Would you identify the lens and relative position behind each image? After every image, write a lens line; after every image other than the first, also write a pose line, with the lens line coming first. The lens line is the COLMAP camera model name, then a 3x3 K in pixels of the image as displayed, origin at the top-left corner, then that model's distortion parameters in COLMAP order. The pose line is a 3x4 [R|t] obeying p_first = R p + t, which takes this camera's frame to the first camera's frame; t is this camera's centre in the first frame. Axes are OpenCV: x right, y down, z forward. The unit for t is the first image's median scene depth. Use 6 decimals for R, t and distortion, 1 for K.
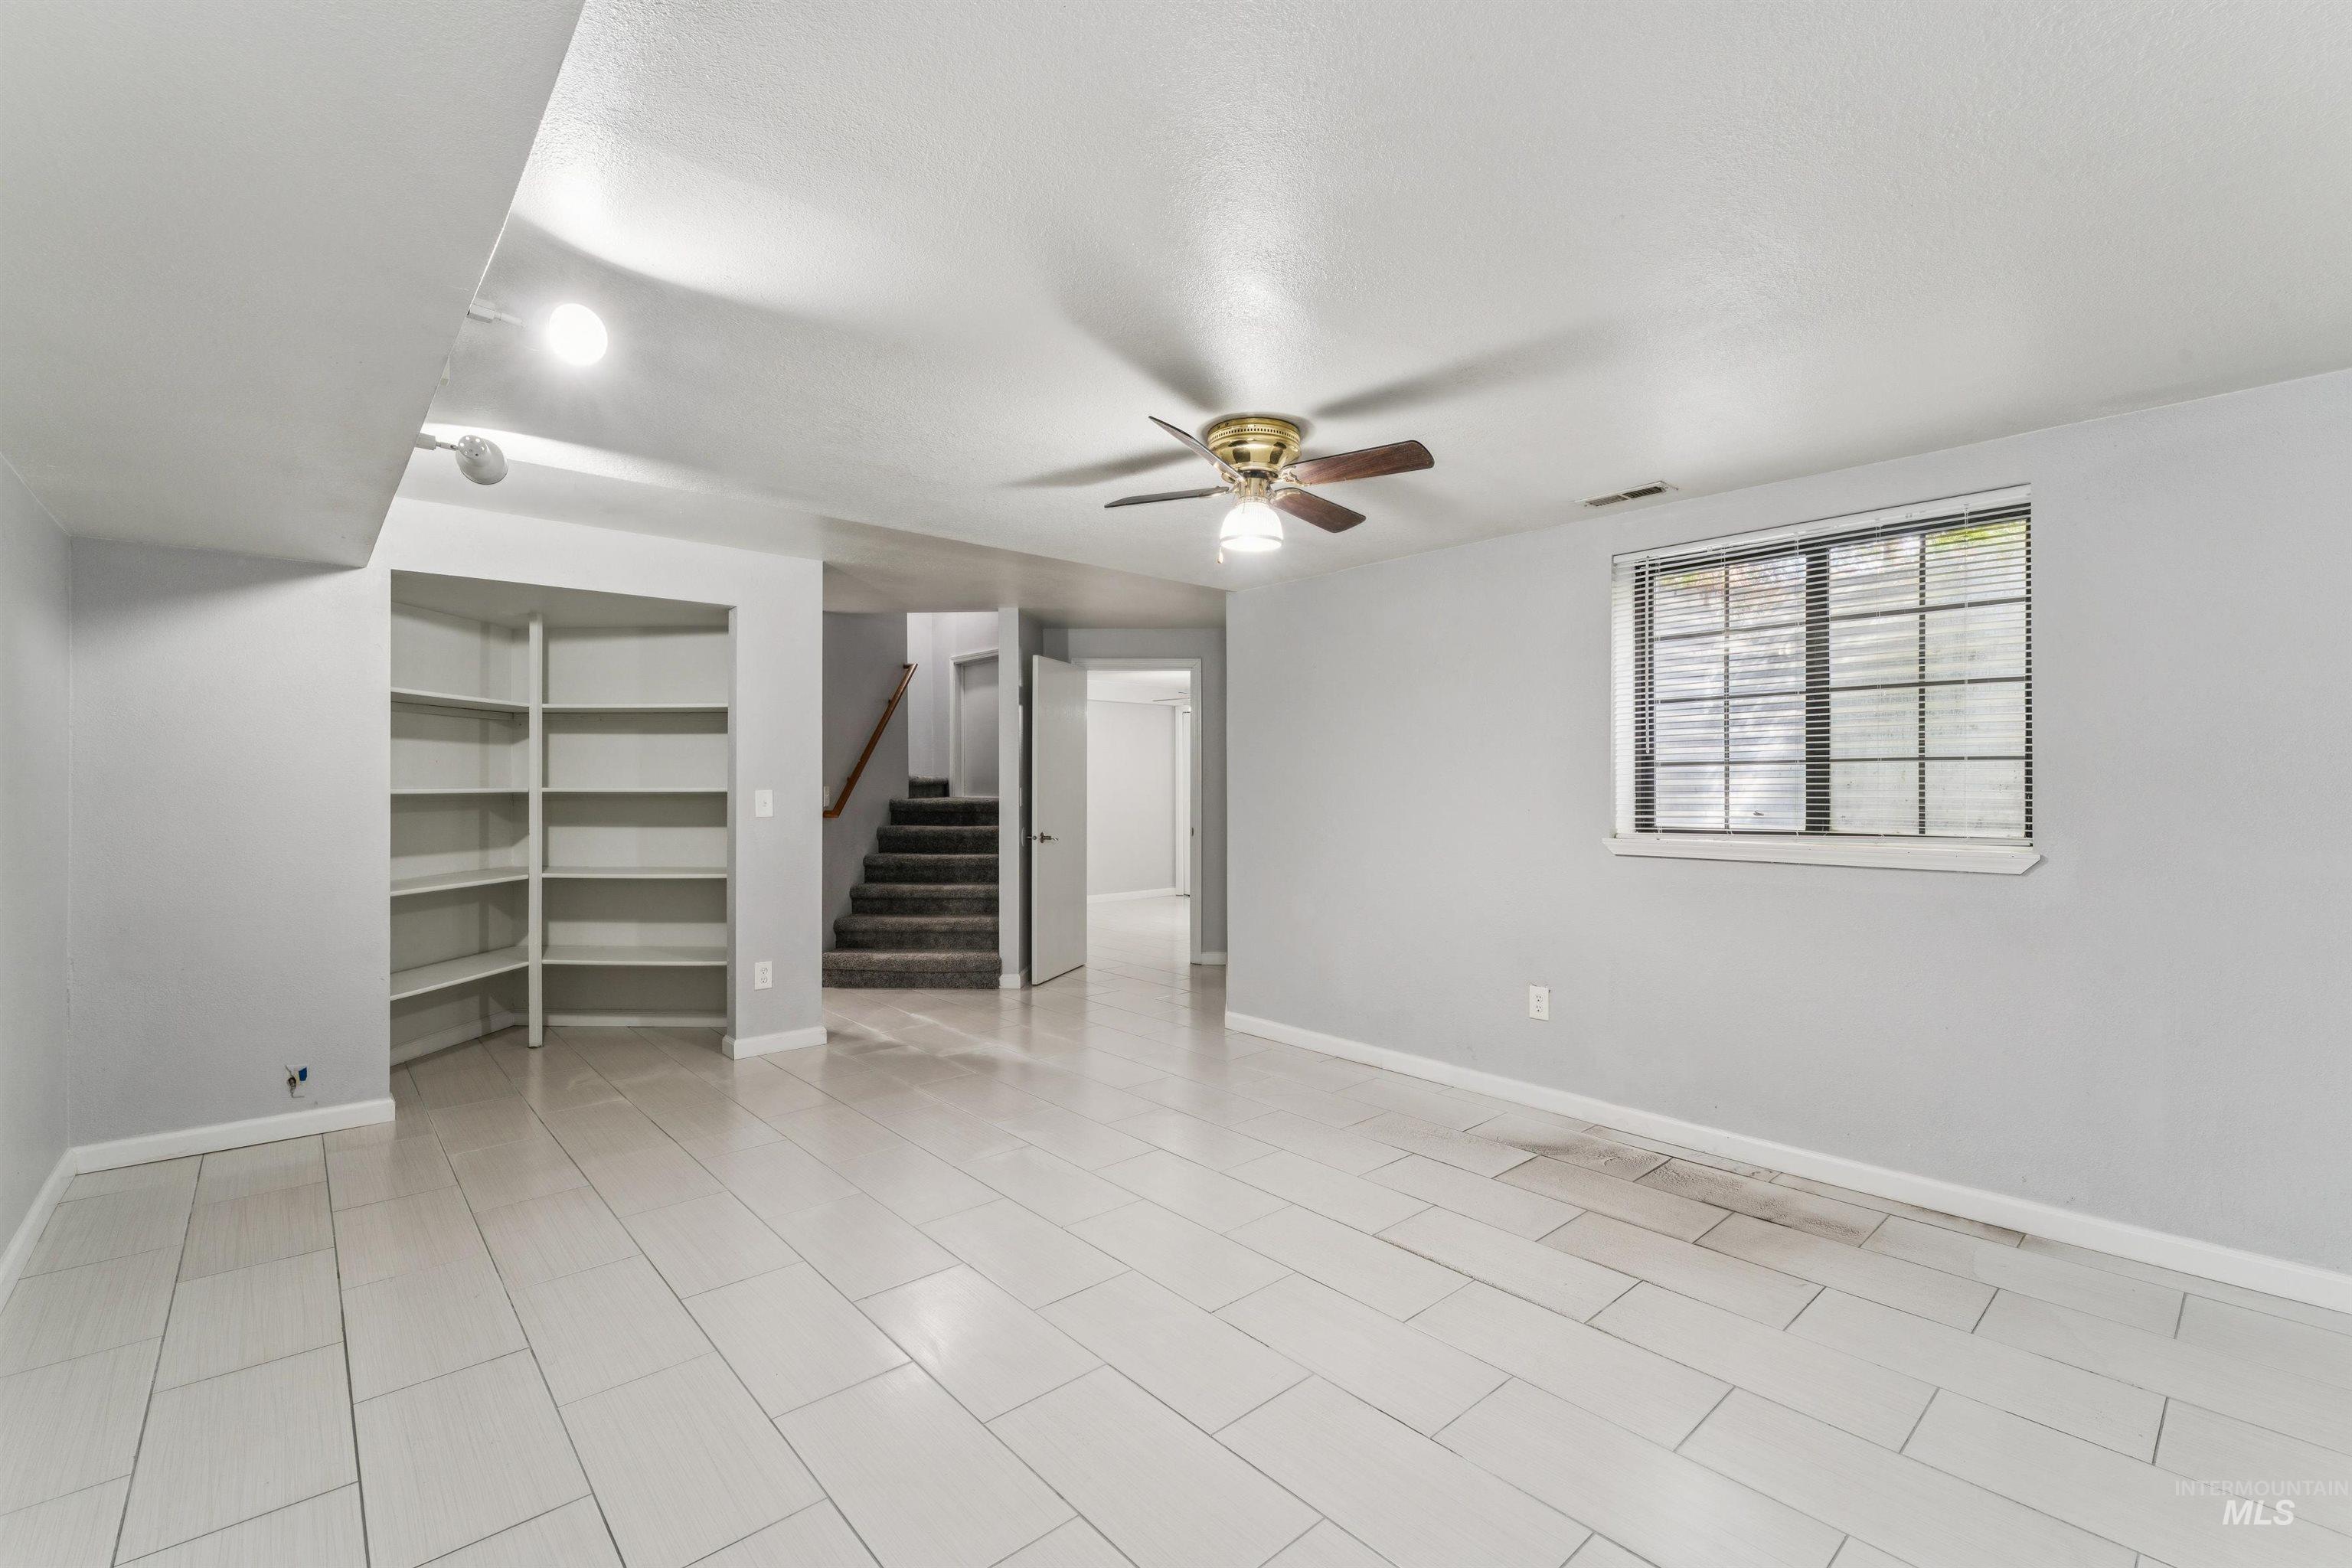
lens RADIAL K [[1031.1, 0, 1178.8], [0, 1031.1, 784.6], [0, 0, 1]] dist [-0.002416, -0.000831]
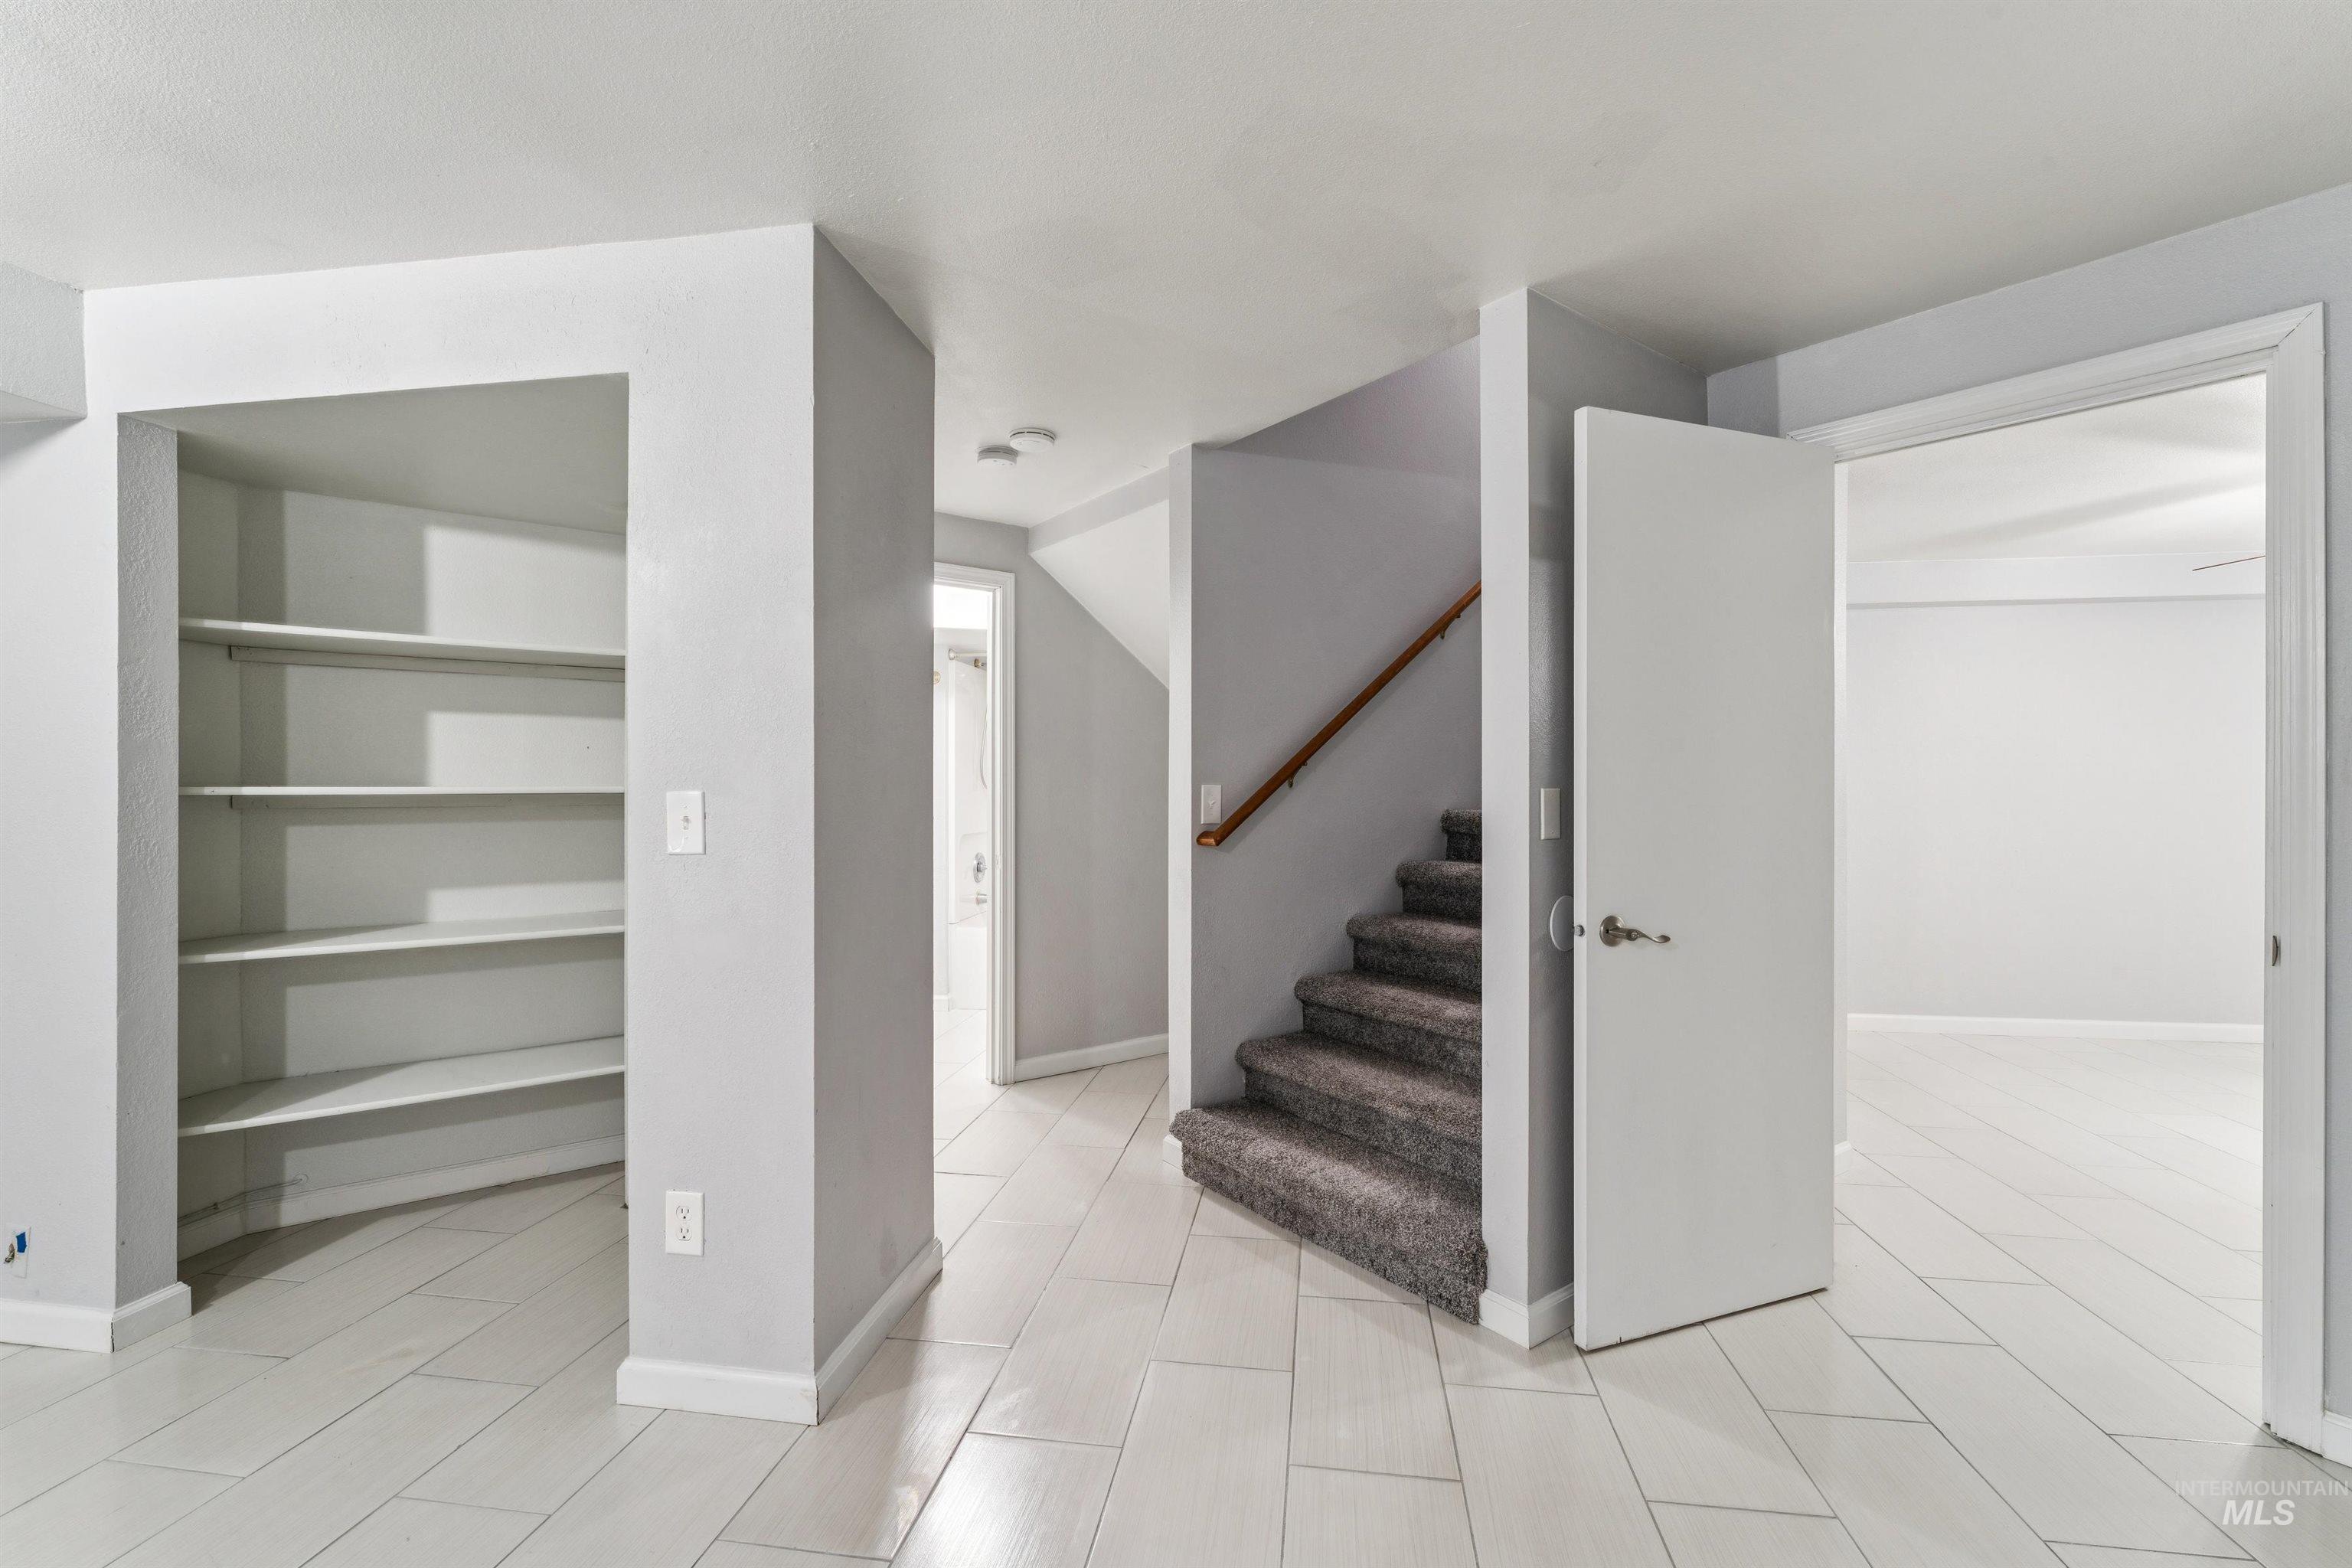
lens RADIAL K [[1031.1, 0, 1159.4], [0, 1031.1, 790.3], [0, 0, 1]] dist [-0.002416, -0.000831]
pose [[0.631511, 0.001880, -0.775365, 0.041444], [0.001061, 0.999994, 0.003288, 0.002869], [0.775366, -0.002899, 0.631505, 0.671674]]
